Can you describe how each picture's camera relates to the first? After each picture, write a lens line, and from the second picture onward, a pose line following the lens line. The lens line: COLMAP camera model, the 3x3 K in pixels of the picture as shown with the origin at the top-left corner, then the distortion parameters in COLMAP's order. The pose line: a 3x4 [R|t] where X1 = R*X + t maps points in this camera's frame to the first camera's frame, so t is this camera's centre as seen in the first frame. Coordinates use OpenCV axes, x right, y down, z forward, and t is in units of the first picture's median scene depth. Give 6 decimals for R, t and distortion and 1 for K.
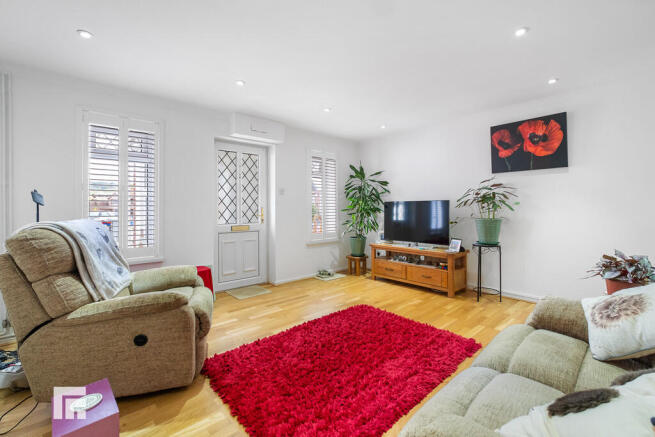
lens RADIAL K [[278.8, 0, 326.8], [0, 278.8, 206.5], [0, 0, 1]] dist [-0.000099, 0.000020]
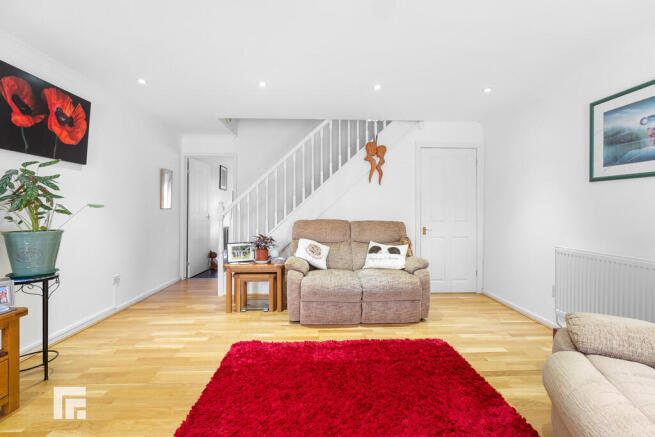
lens RADIAL K [[278.8, 0, 326.8], [0, 278.8, 206.5], [0, 0, 1]] dist [-0.000099, 0.000020]
pose [[-0.778814, 0.007167, 0.627214, -0.258312], [-0.001271, 0.999915, -0.013004, -0.000092], [-0.627254, -0.010925, -0.778738, 1.150321]]
